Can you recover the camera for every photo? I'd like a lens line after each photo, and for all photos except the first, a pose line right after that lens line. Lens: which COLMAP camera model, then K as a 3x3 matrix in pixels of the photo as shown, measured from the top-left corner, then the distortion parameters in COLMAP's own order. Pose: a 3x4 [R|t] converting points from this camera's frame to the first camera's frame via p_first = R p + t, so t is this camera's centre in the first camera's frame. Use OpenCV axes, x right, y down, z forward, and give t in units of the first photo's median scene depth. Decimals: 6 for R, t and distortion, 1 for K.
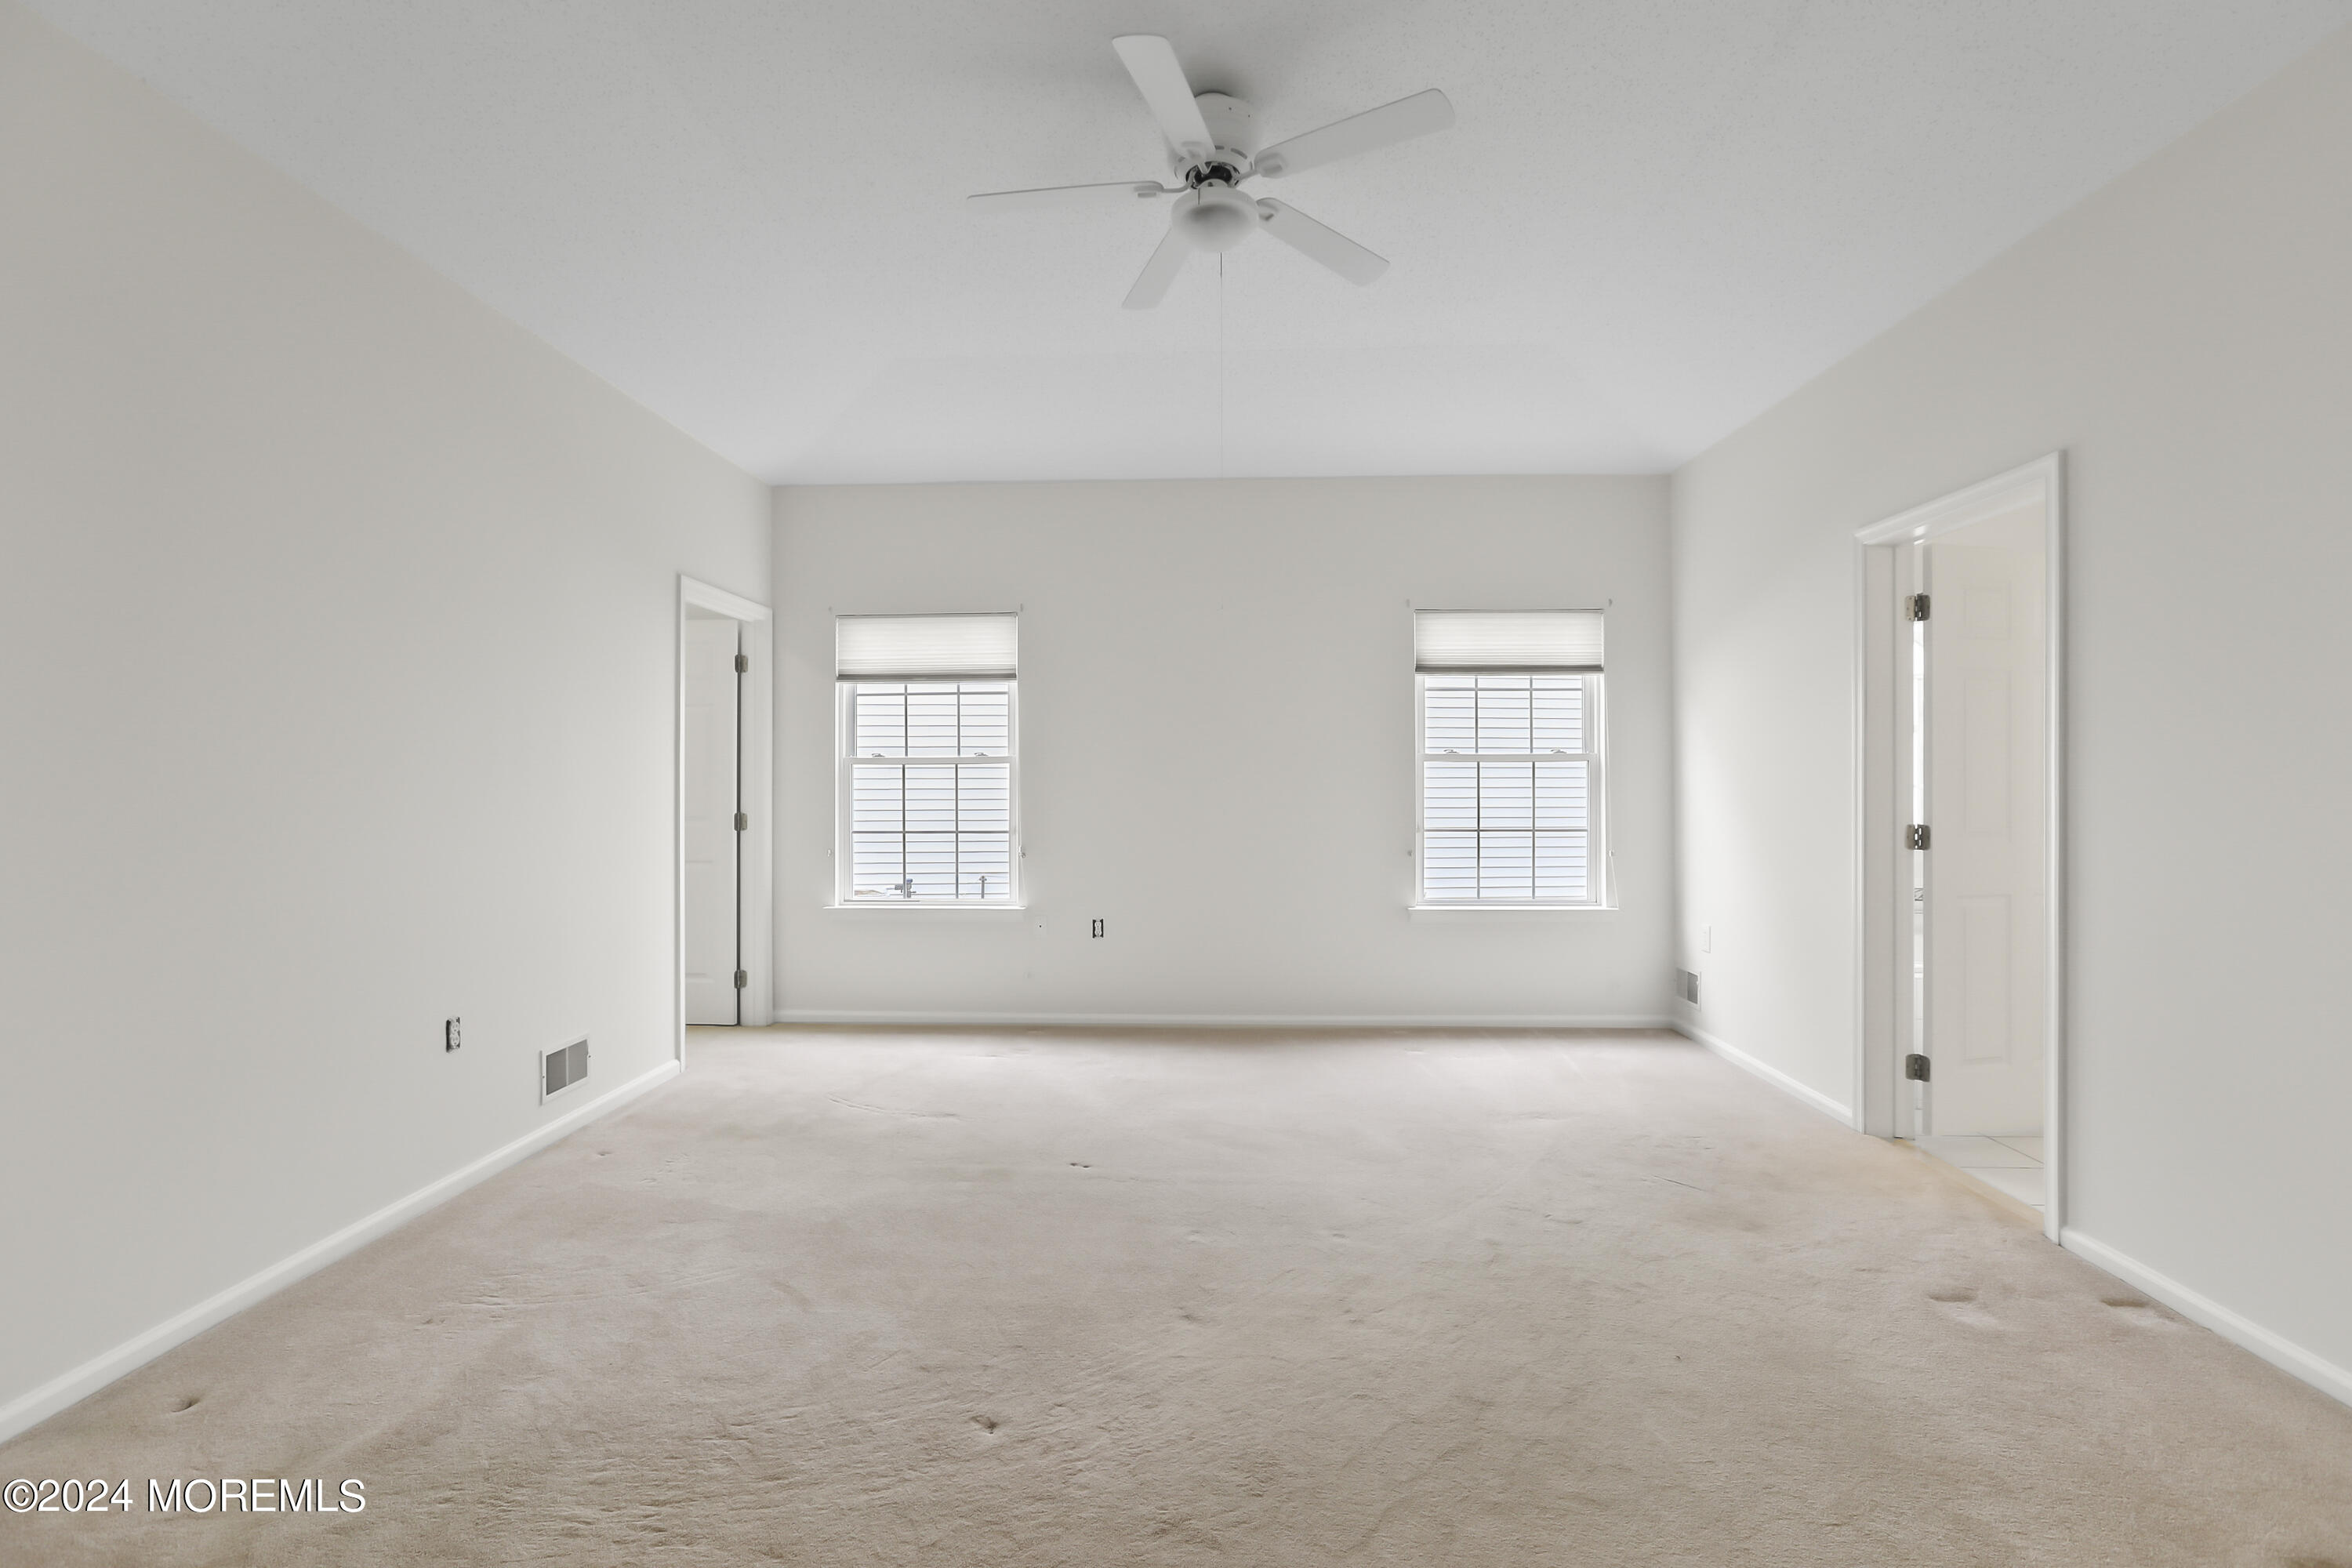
lens RADIAL K [[1062.3, 0, 1165.1], [0, 1062.3, 772.6], [0, 0, 1]] dist [-0.017097, 0.001622]
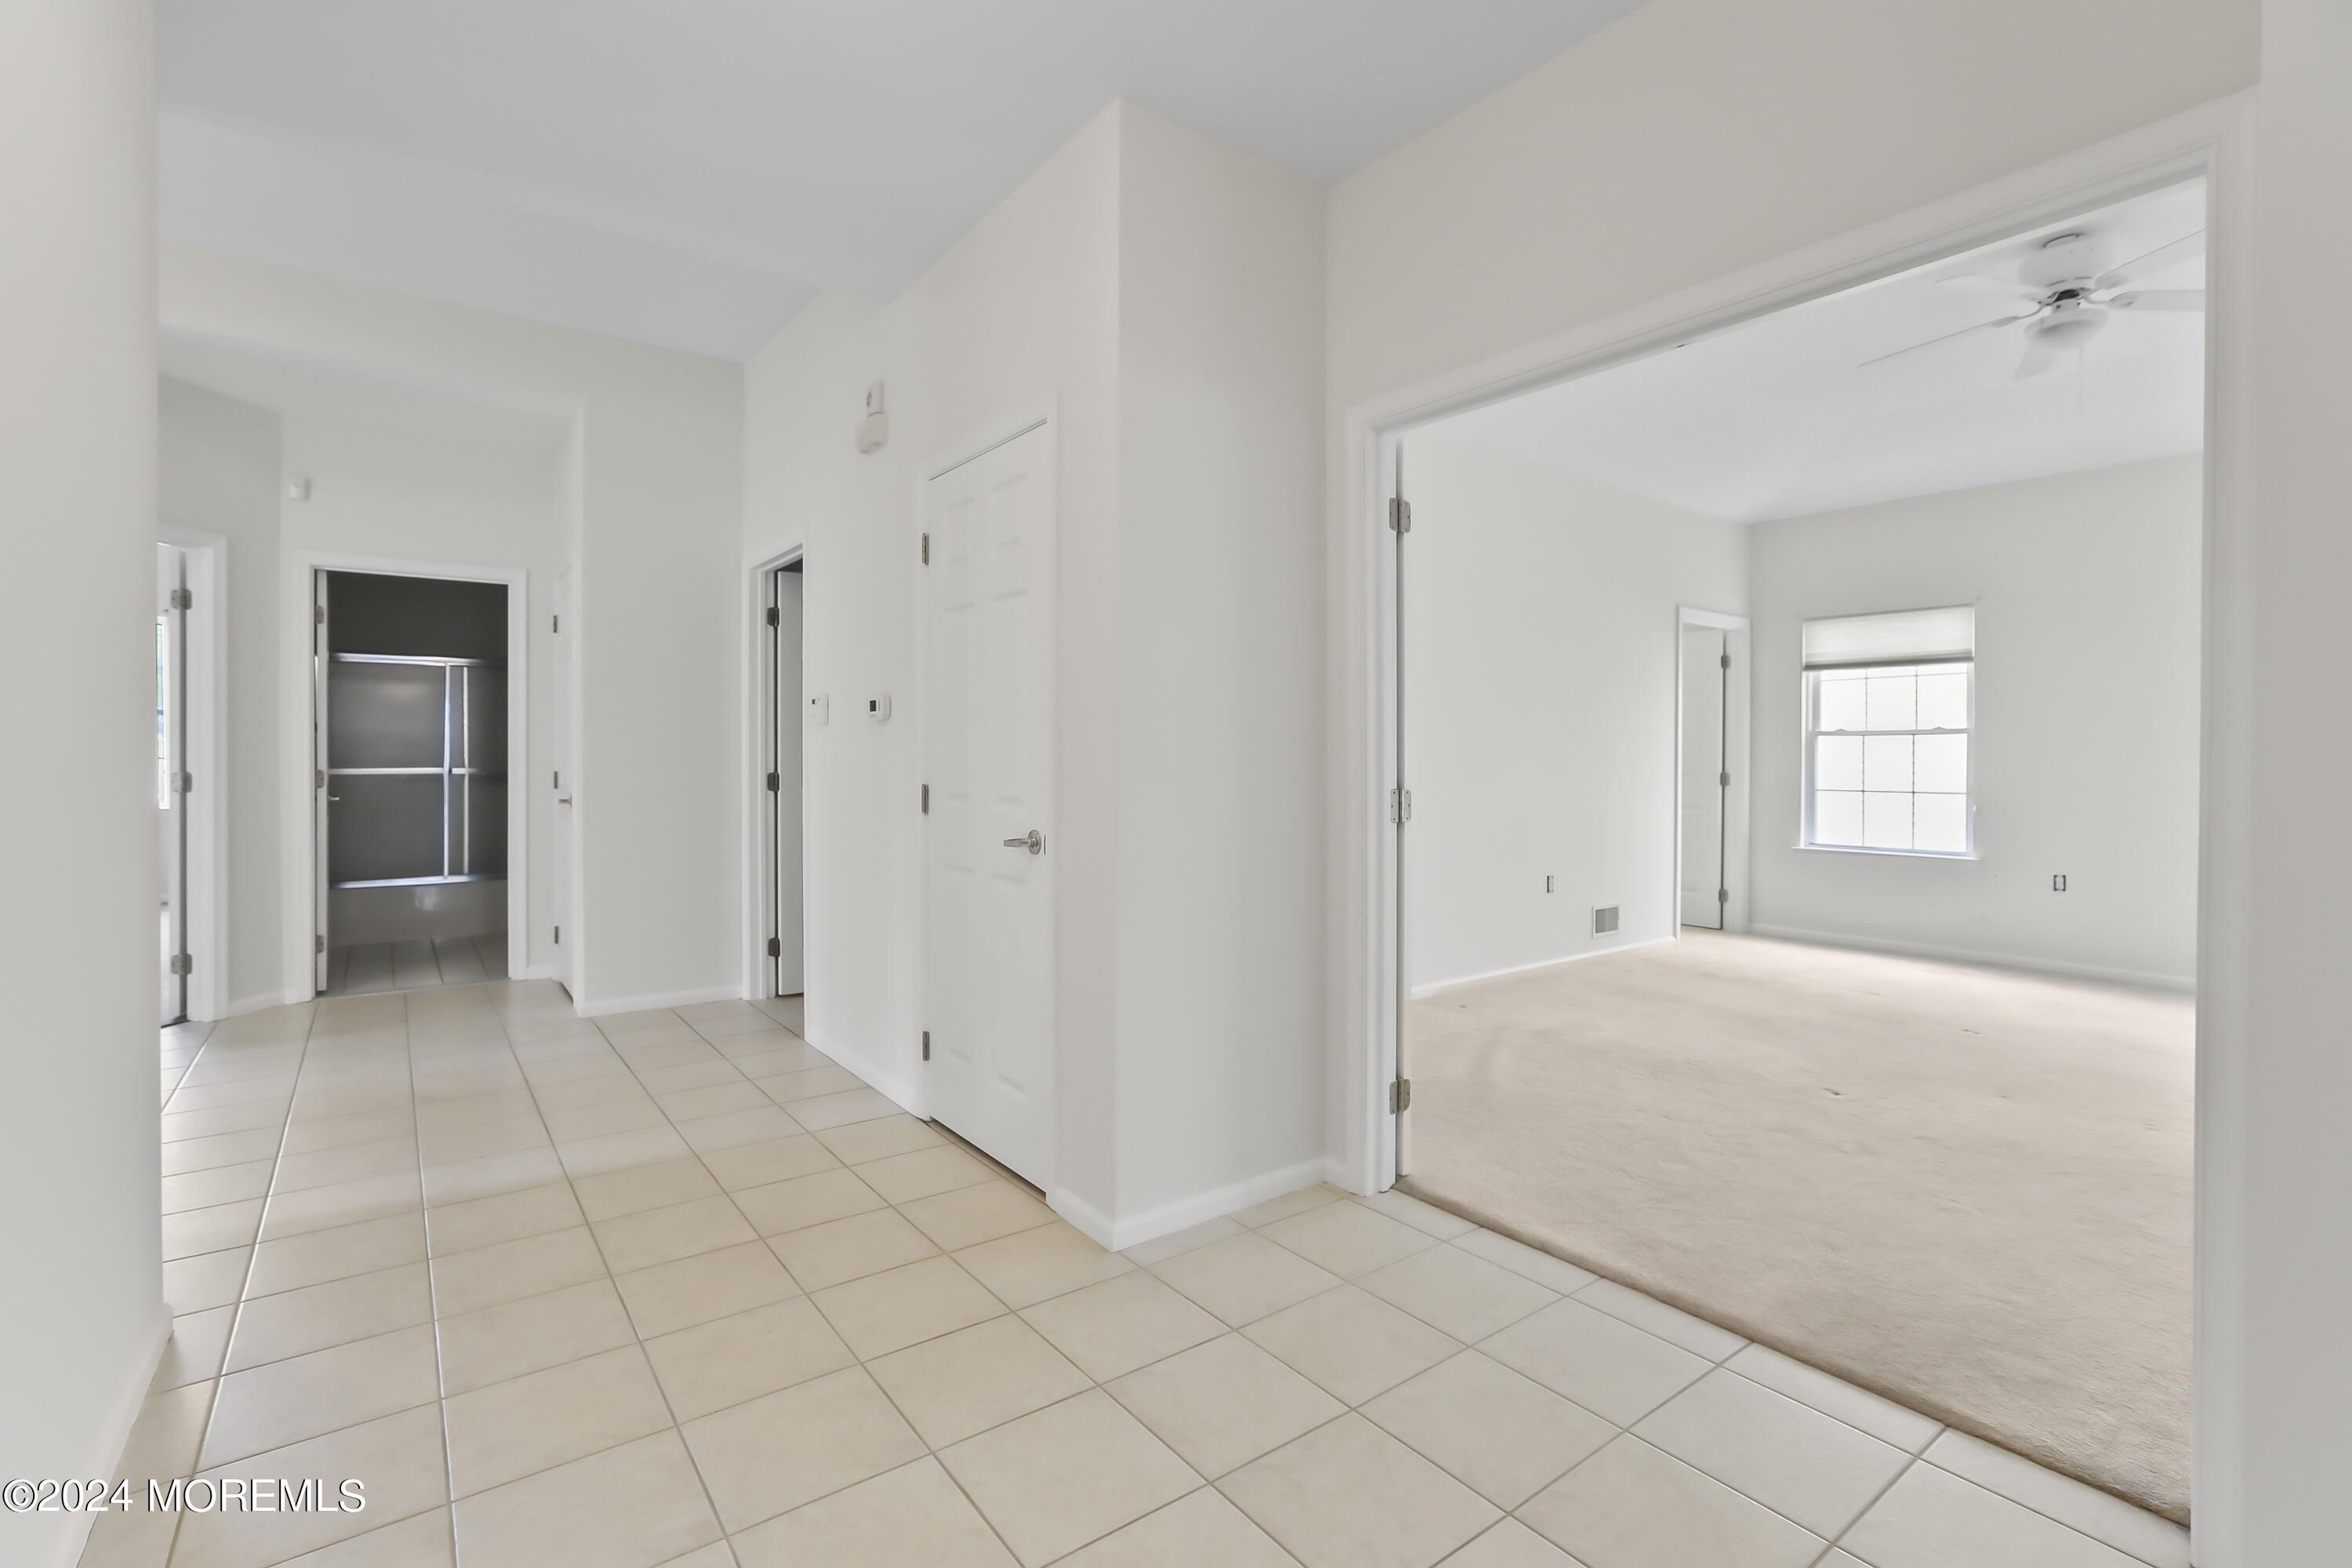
lens RADIAL K [[1062.3, 0, 1166.1], [0, 1062.3, 760.2], [0, 0, 1]] dist [-0.017097, 0.001622]
pose [[0.629760, 0.005616, -0.776770, 0.197628], [0.001903, 0.999960, 0.008773, 0.008322], [0.776788, -0.007003, 0.629724, -0.400141]]
